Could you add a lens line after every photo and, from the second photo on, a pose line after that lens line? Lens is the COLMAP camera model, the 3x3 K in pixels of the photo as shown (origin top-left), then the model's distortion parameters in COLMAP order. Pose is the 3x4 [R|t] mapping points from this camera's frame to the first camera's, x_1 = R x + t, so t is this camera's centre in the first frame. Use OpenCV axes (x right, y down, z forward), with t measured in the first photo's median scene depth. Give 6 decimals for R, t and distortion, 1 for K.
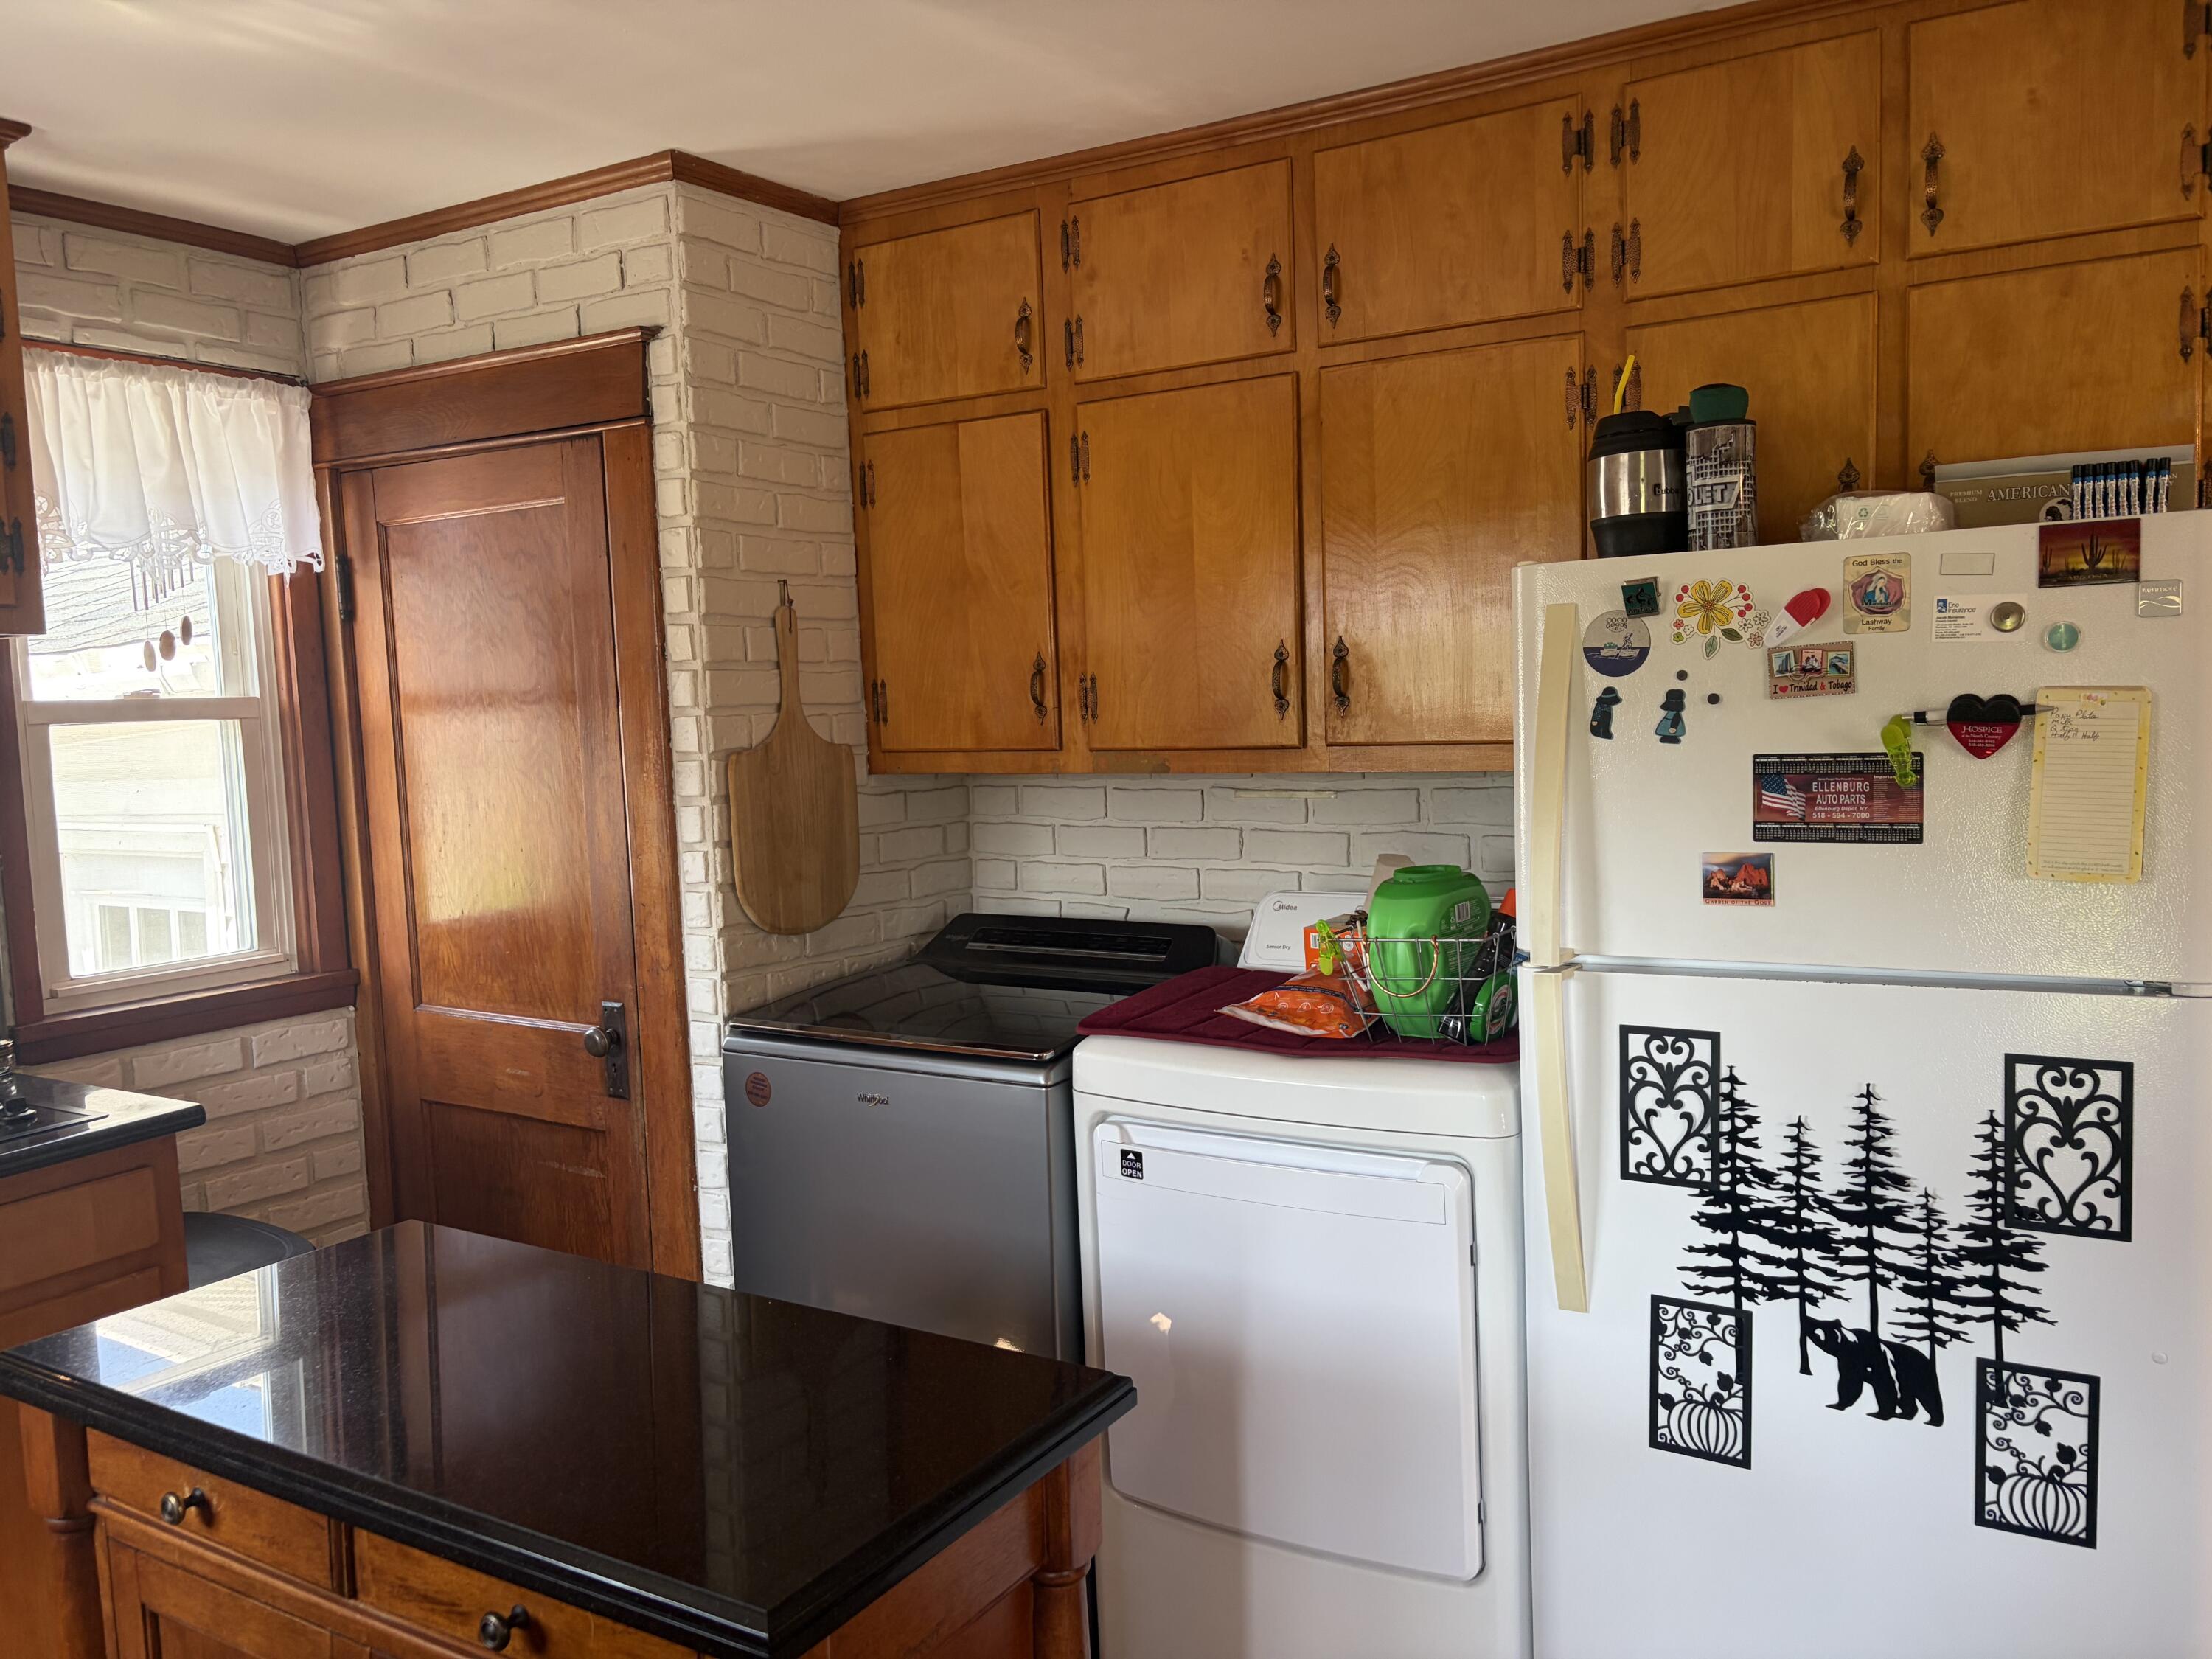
lens RADIAL K [[1661.3, 0, 1153.2], [0, 1661.3, 833.2], [0, 0, 1]] dist [0.054693, -0.064487]
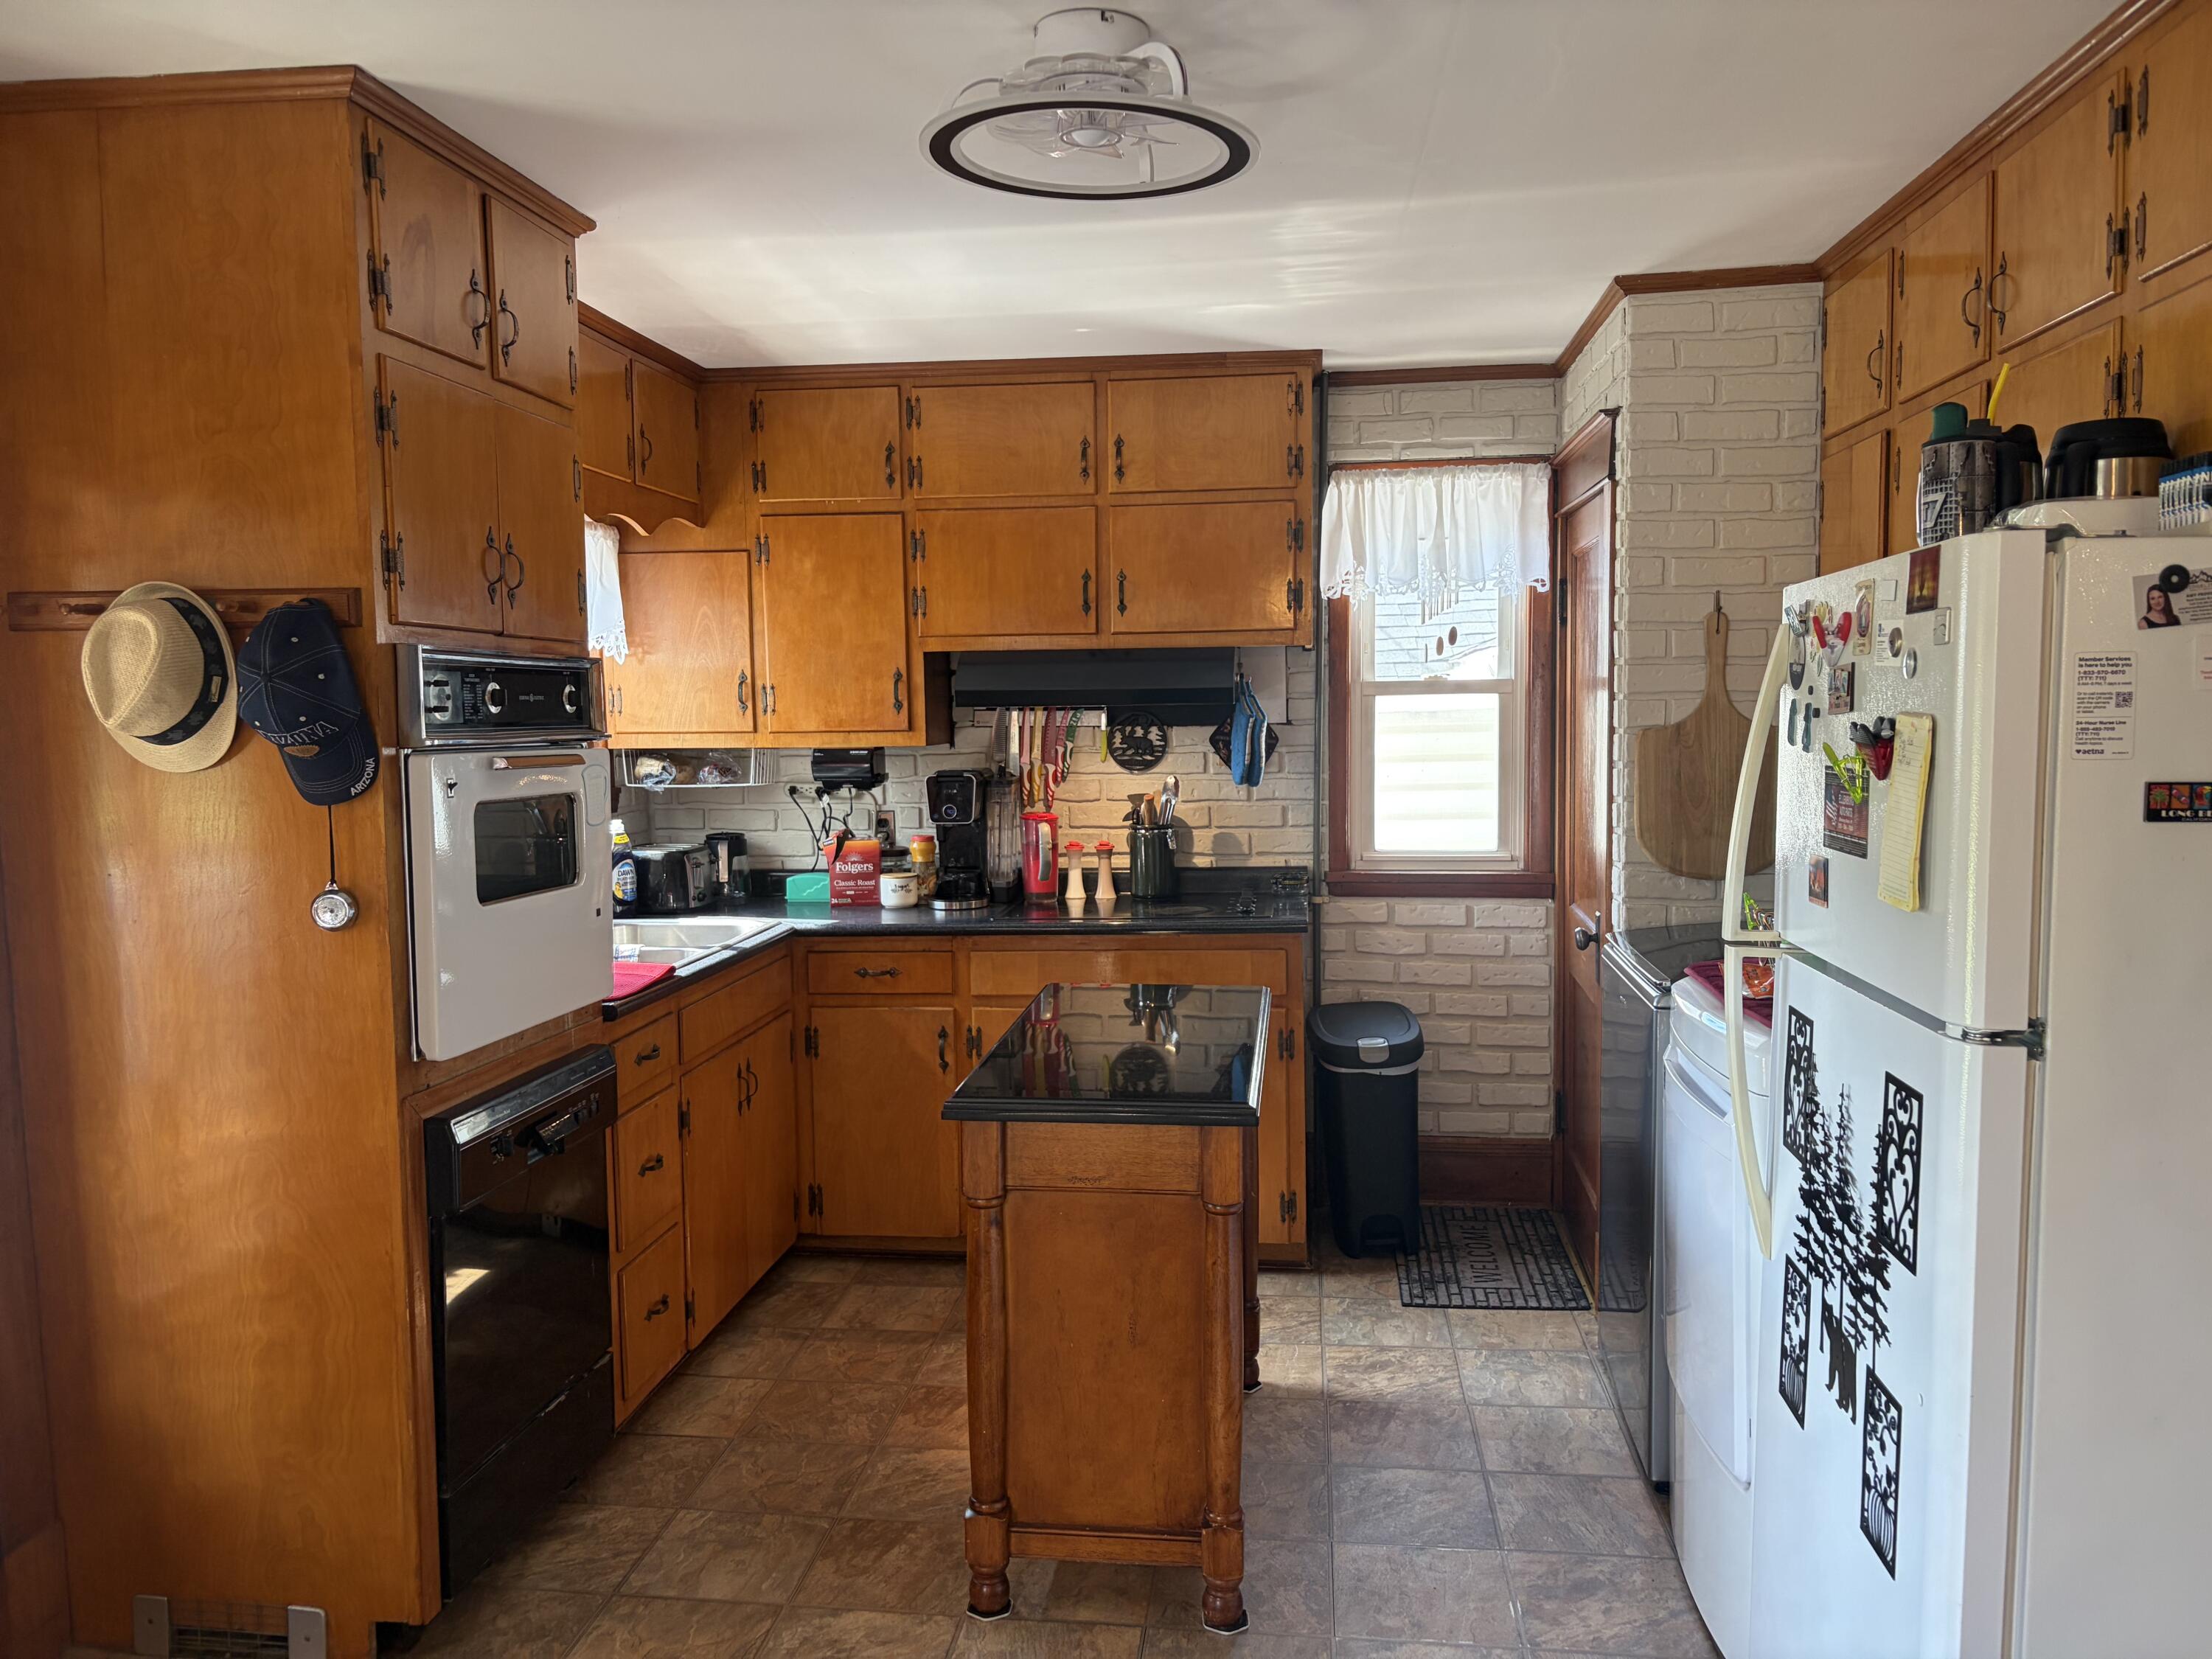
lens RADIAL K [[1661.3, 0, 1083.0], [0, 1661.3, 830.5], [0, 0, 1]] dist [0.054693, -0.064487]
pose [[0.400354, 0.099343, -0.910960, 0.720551], [-0.079586, 0.994119, 0.073435, -0.029294], [0.912898, 0.043099, 0.405906, 0.080136]]
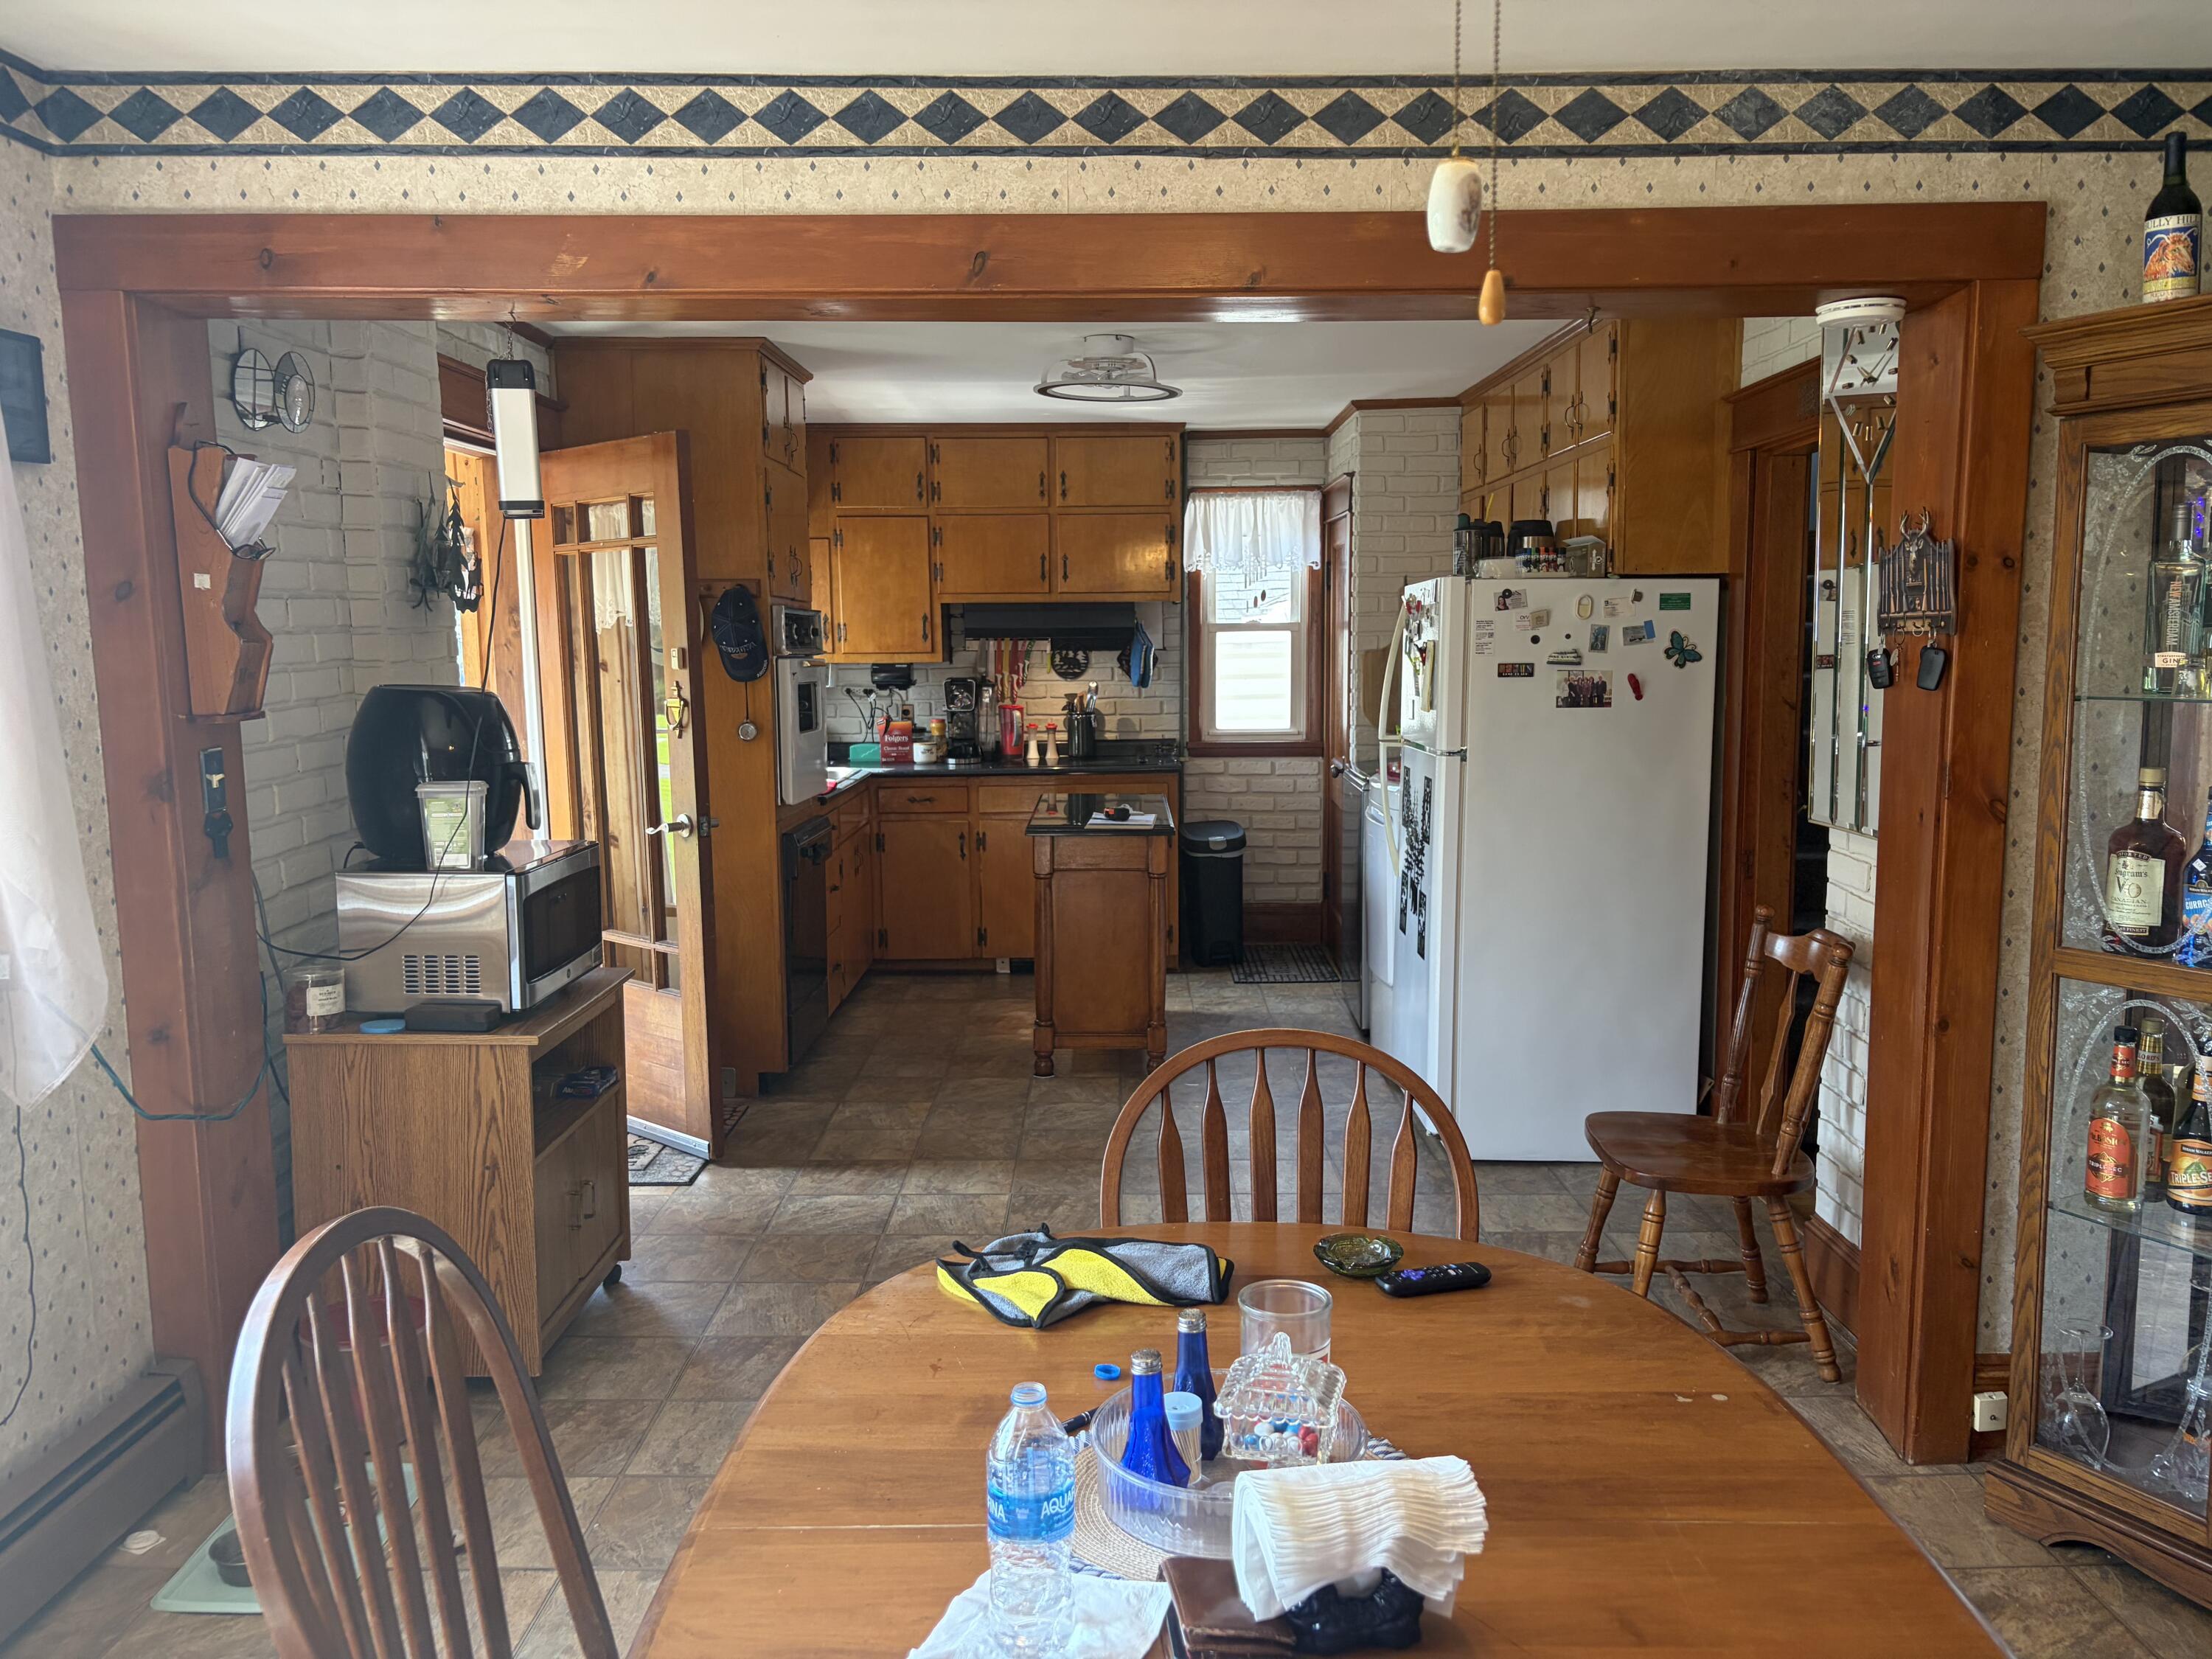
lens RADIAL K [[1661.3, 0, 1087.3], [0, 1661.3, 843.5], [0, 0, 1]] dist [0.054693, -0.064487]
pose [[0.502600, 0.137175, -0.853567, 1.515734], [-0.082975, 0.990427, 0.110312, -0.006136], [0.860528, 0.015382, 0.509171, -0.505356]]
